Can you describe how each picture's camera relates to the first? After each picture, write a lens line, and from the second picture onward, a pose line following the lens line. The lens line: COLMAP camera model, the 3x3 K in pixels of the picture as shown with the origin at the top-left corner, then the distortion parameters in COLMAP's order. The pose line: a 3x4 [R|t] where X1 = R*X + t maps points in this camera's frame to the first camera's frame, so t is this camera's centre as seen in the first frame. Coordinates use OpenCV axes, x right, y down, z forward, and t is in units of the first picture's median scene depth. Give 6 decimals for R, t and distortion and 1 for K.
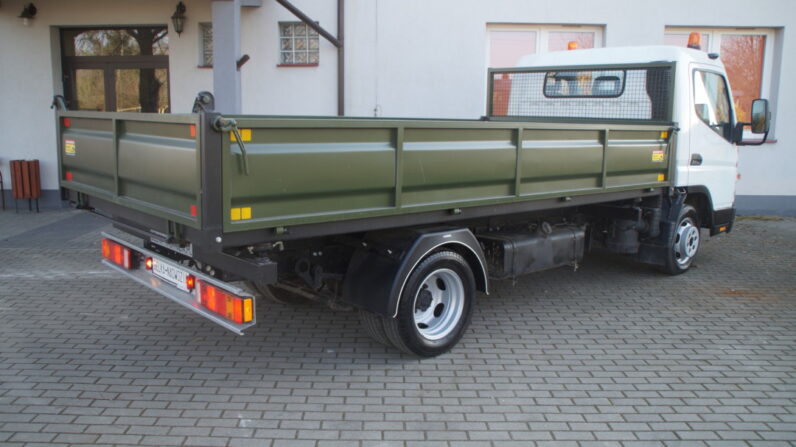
lens RADIAL K [[700.8, 0, 387.6], [0, 700.8, 221.9], [0, 0, 1]] dist [-0.058695, 0.011057]
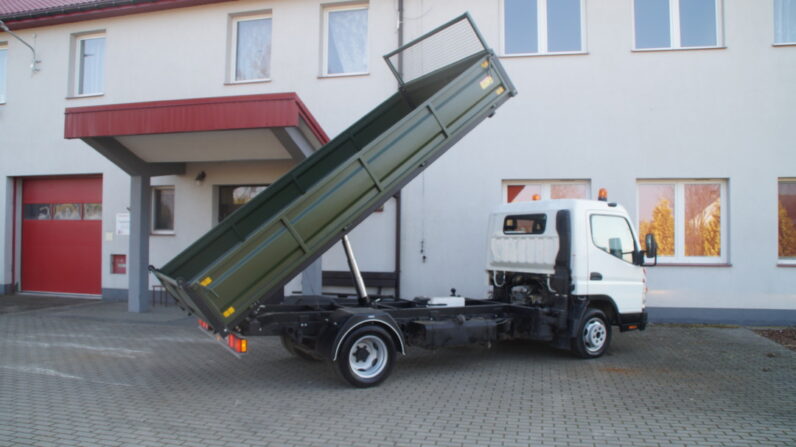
lens RADIAL K [[631.6, 0, 398.0], [0, 631.6, 223.5], [0, 0, 1]] dist [-0.173834, 0.106708]
pose [[0.975927, -0.002387, -0.218086, 0.319999], [-0.038128, 0.982674, -0.181378, 0.049373], [0.214740, 0.185327, 0.958927, -0.330642]]
